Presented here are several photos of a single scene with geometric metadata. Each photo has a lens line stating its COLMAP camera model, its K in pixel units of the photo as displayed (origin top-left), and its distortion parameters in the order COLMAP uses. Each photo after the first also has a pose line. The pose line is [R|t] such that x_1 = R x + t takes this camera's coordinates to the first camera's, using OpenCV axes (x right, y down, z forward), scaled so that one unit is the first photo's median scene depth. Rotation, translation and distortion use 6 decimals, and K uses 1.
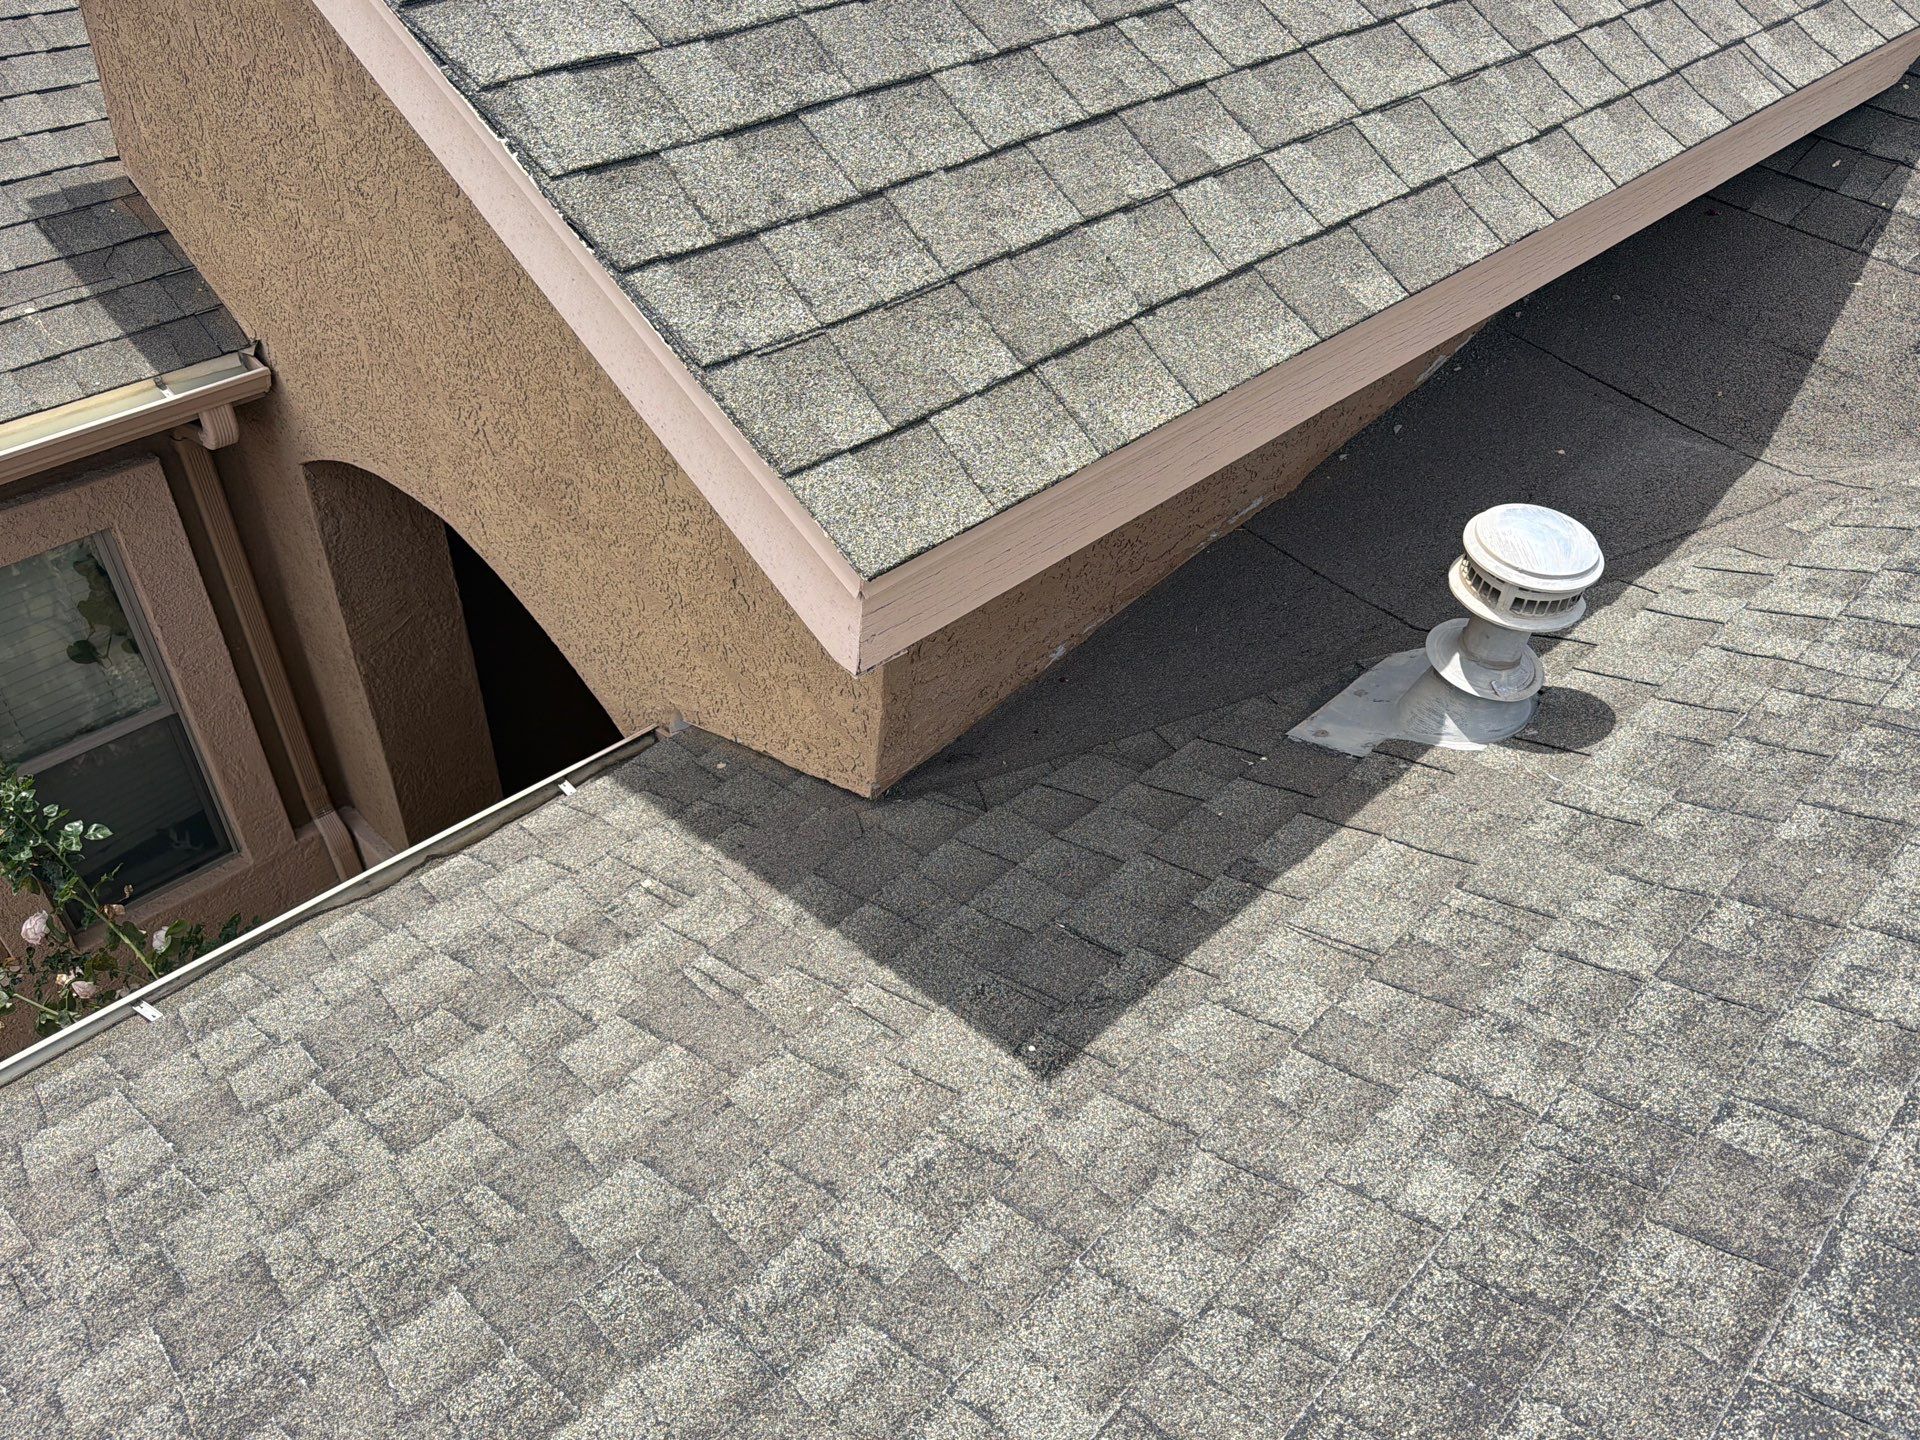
lens RADIAL K [[1461.1, 0, 958.8], [0, 1461.1, 722.7], [0, 0, 1]] dist [0.037976, -0.039052]
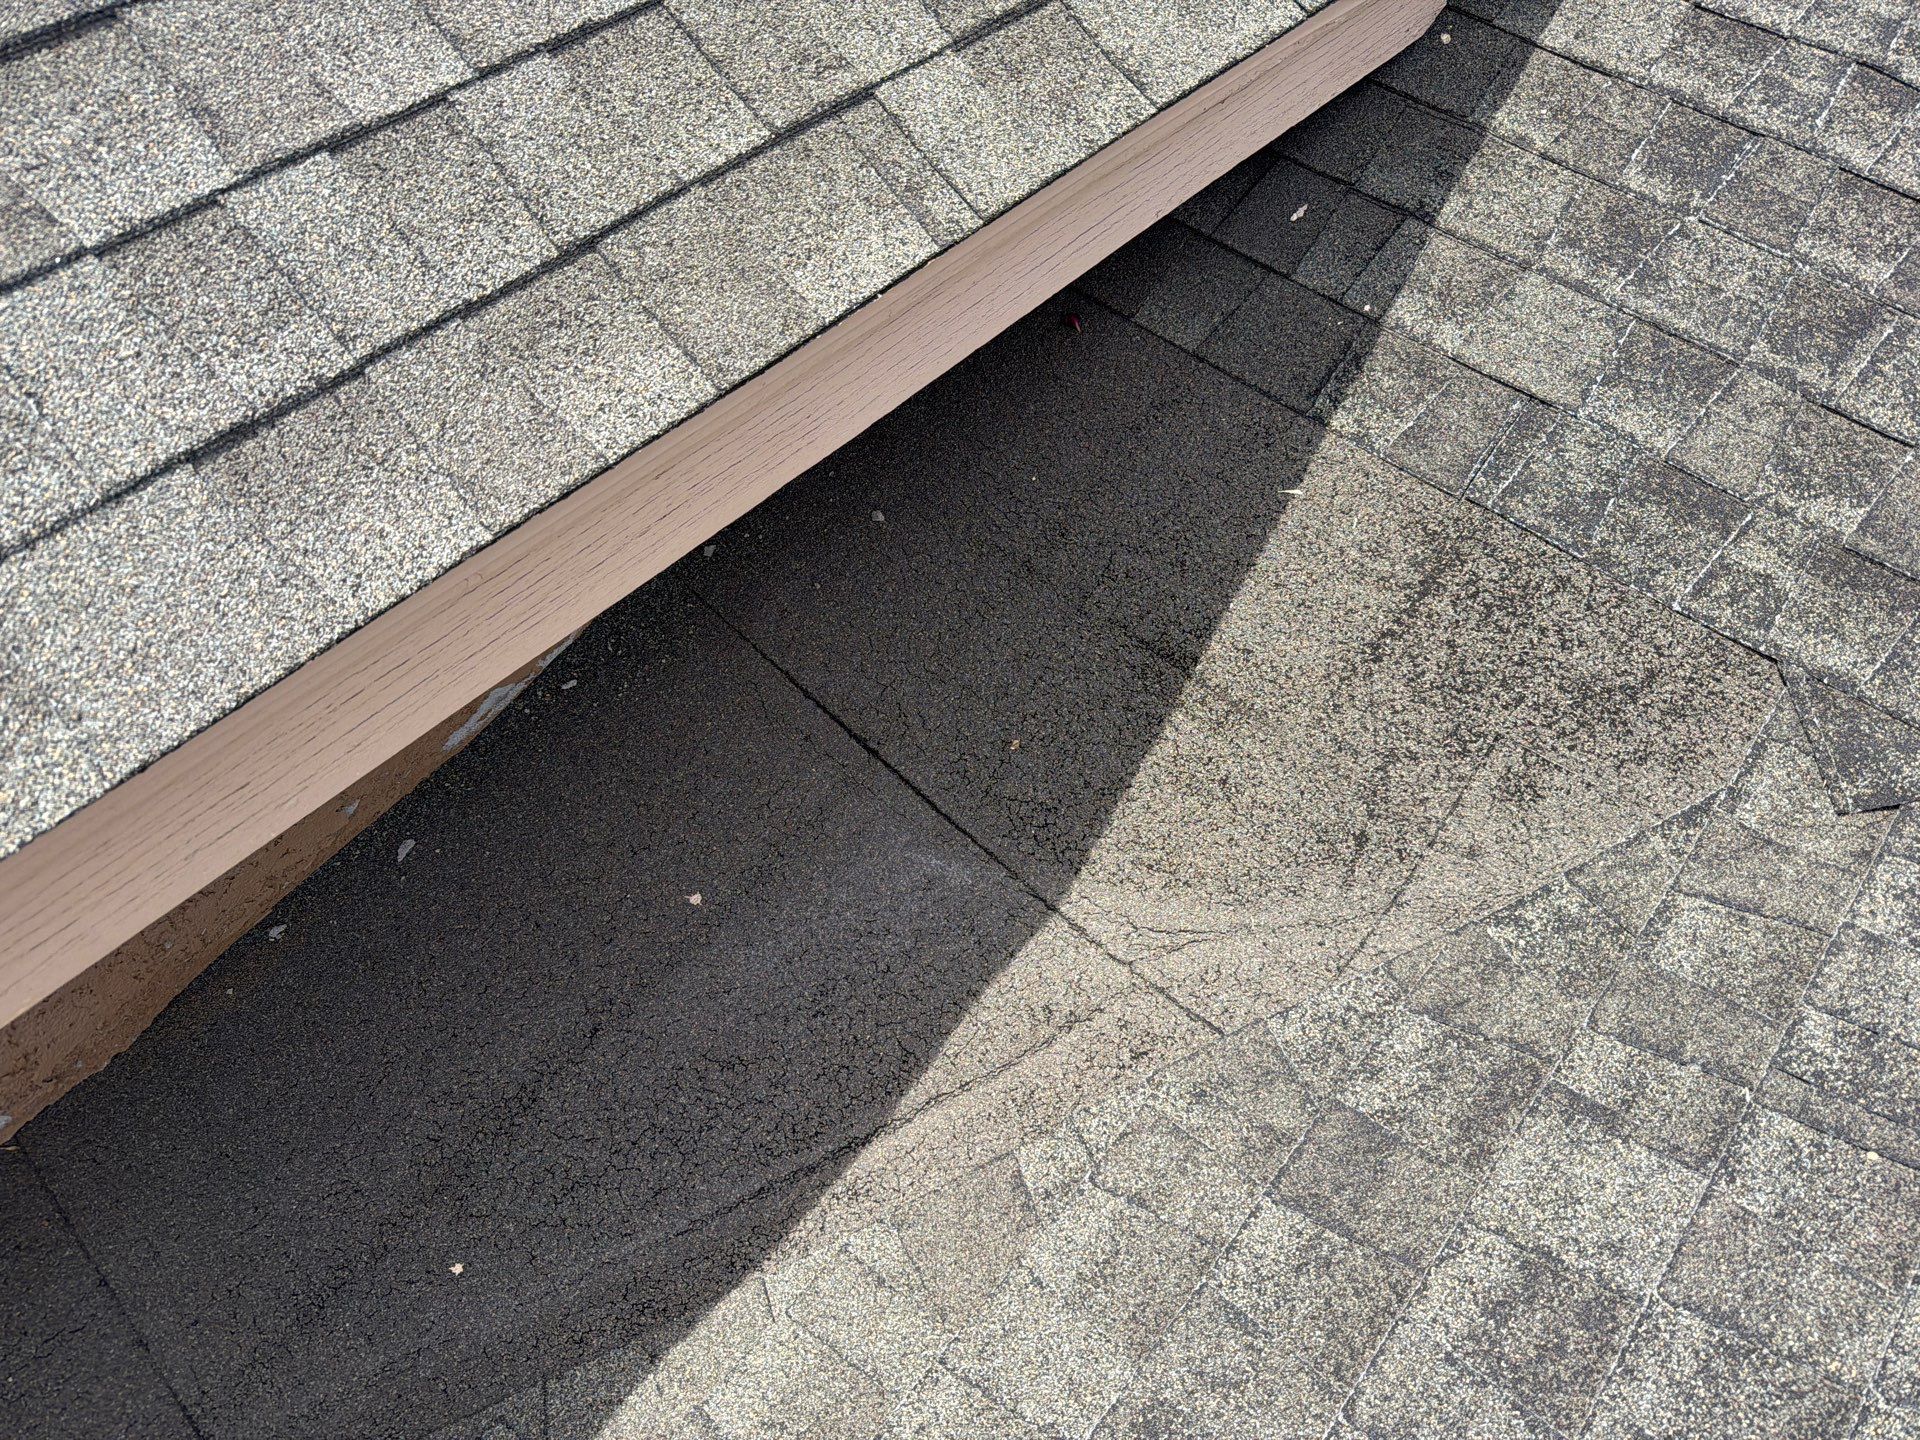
lens RADIAL K [[1376.3, 0, 962.0], [0, 1376.3, 724.1], [0, 0, 1]] dist [0.027900, -0.006825]
pose [[0.997711, -0.064472, 0.020403, 0.486496], [0.059334, 0.979353, 0.193253, -0.325615], [-0.032441, -0.191600, 0.980937, 0.518277]]
